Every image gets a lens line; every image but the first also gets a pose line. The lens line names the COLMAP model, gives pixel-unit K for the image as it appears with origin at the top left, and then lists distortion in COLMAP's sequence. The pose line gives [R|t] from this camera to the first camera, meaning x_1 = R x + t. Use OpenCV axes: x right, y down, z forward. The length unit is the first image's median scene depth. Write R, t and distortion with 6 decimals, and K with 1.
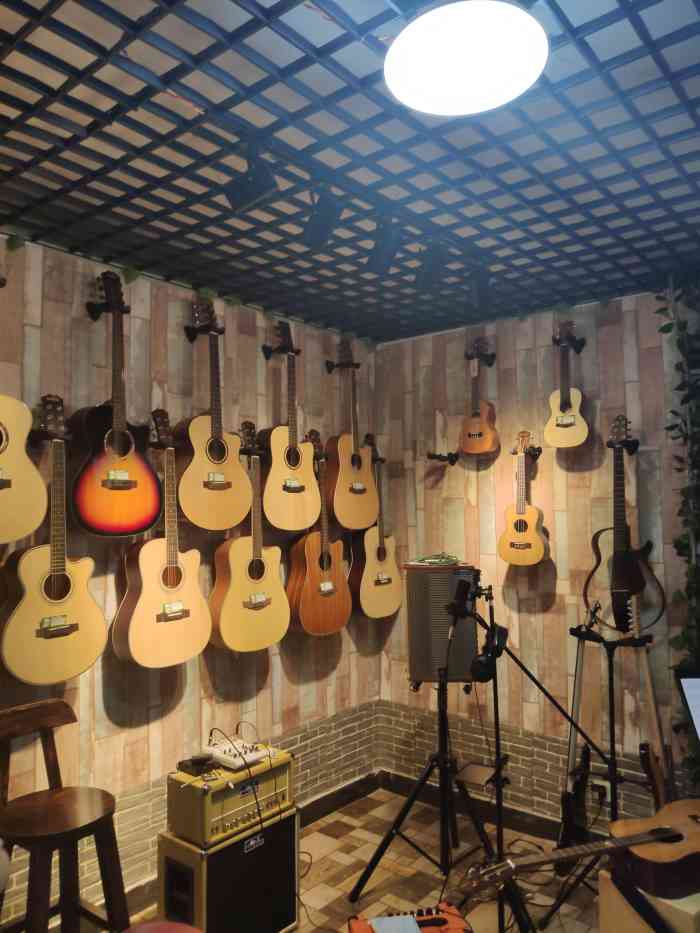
lens RADIAL K [[709.4, 0, 350.0], [0, 709.4, 466.5], [0, 0, 1]] dist [0.059829, -0.120036]
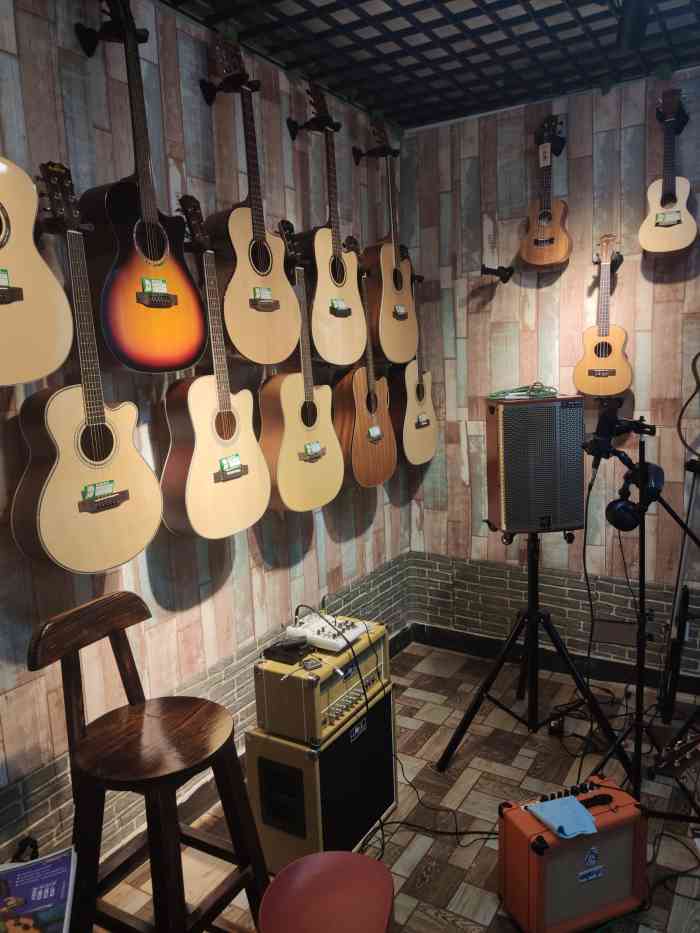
lens RADIAL K [[709.4, 0, 350.0], [0, 709.4, 466.5], [0, 0, 1]] dist [0.059829, -0.120036]
pose [[0.990026, -0.052009, 0.130937, -0.189334], [0.023299, 0.977012, 0.211908, 0.033434], [-0.138948, -0.206743, 0.968479, 0.195027]]
